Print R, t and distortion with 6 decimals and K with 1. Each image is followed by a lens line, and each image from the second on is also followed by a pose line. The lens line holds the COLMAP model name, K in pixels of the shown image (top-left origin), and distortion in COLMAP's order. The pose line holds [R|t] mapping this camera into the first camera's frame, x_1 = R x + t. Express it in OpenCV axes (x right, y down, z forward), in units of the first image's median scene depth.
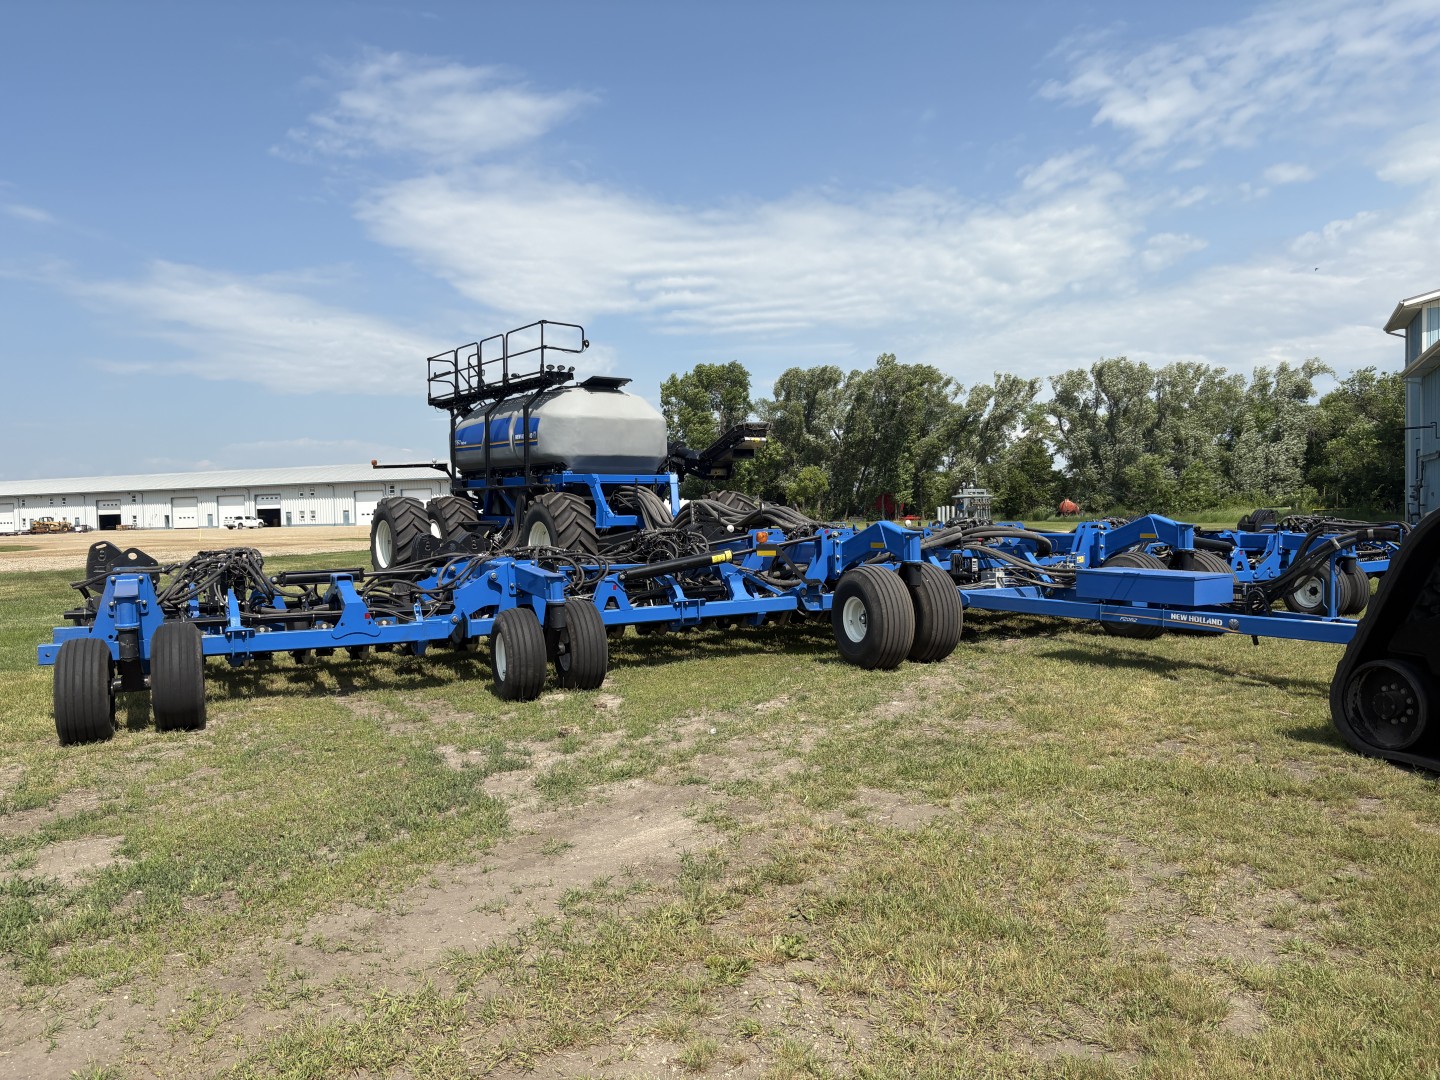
lens RADIAL K [[1107.1, 0, 717.8], [0, 1107.1, 550.6], [0, 0, 1]] dist [0.077782, -0.088276]
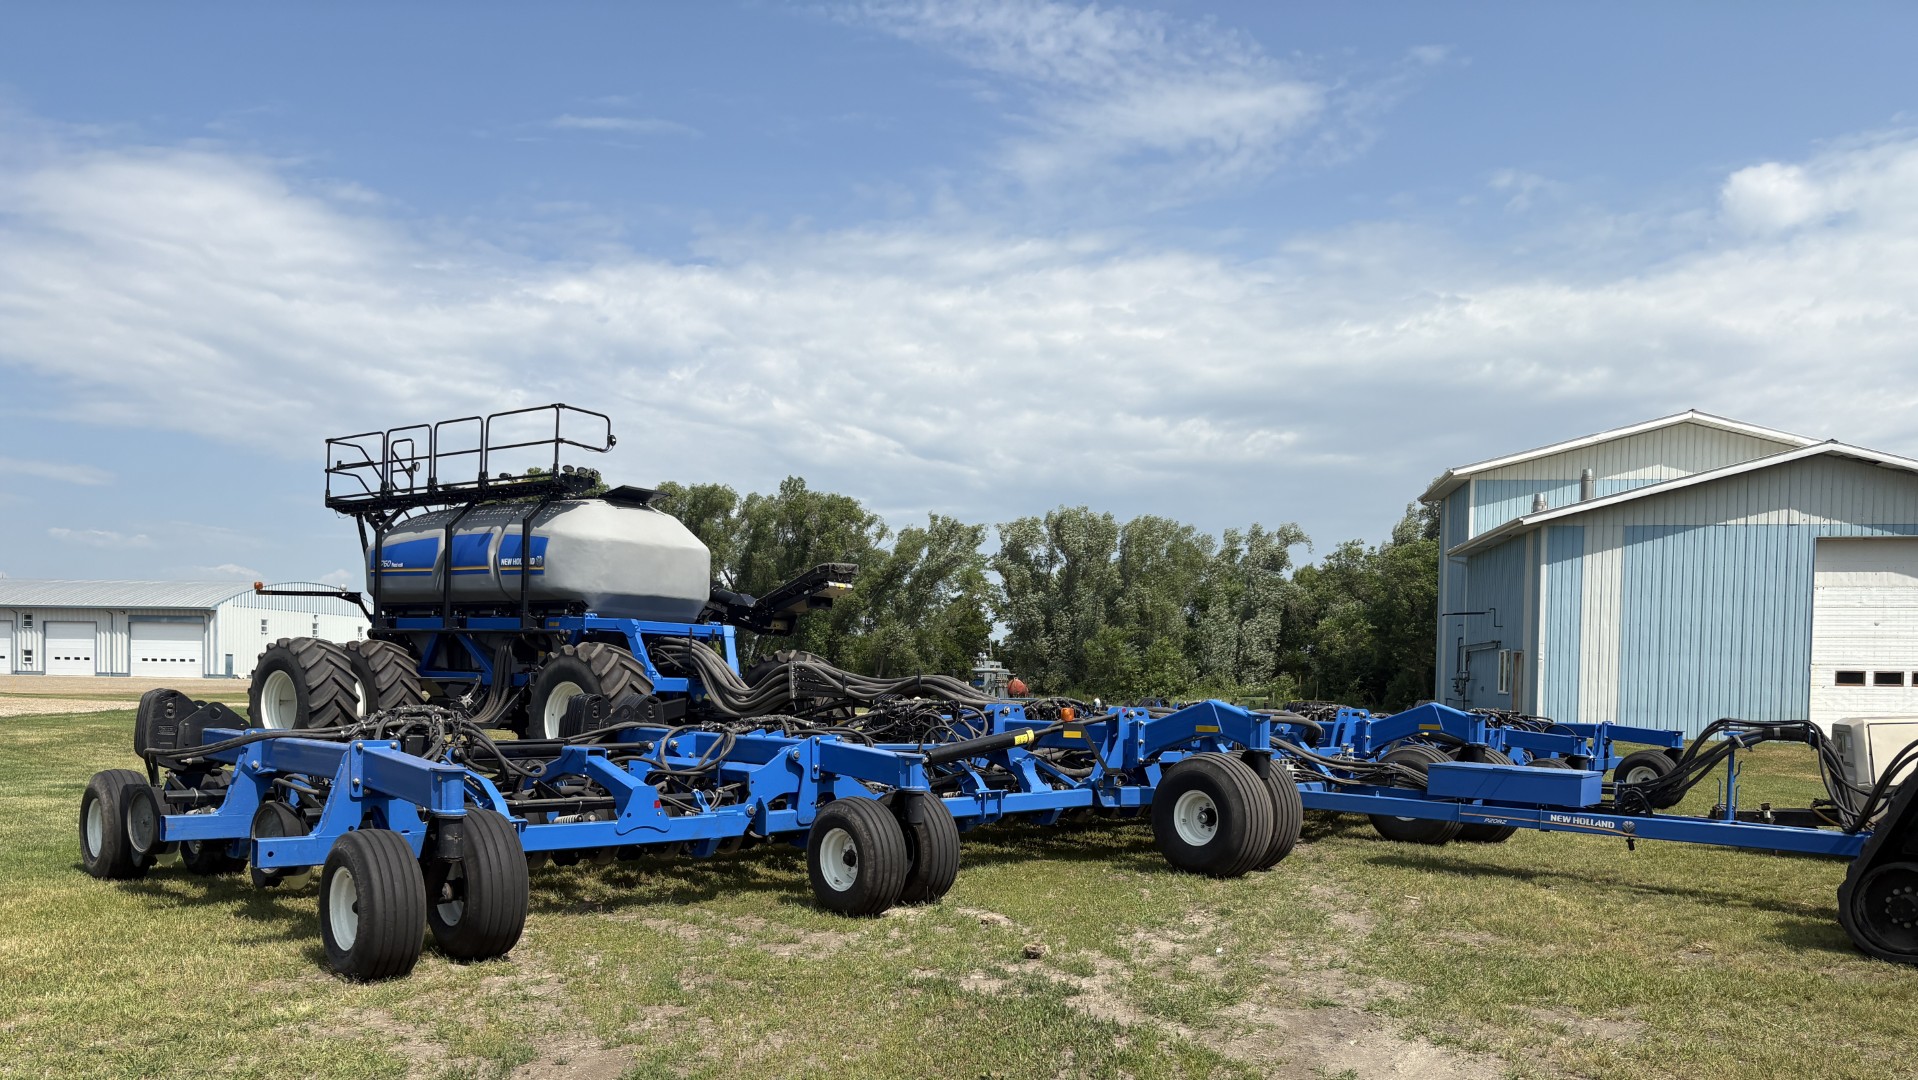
lens RADIAL K [[1454.6, 0, 962.4], [0, 1454.6, 753.7], [0, 0, 1]] dist [0.071211, -0.109461]
pose [[0.956641, 0.024601, 0.290230, -0.166581], [-0.028429, 0.999555, 0.008979, 0.004539], [-0.289881, -0.016841, 0.956915, 0.006332]]
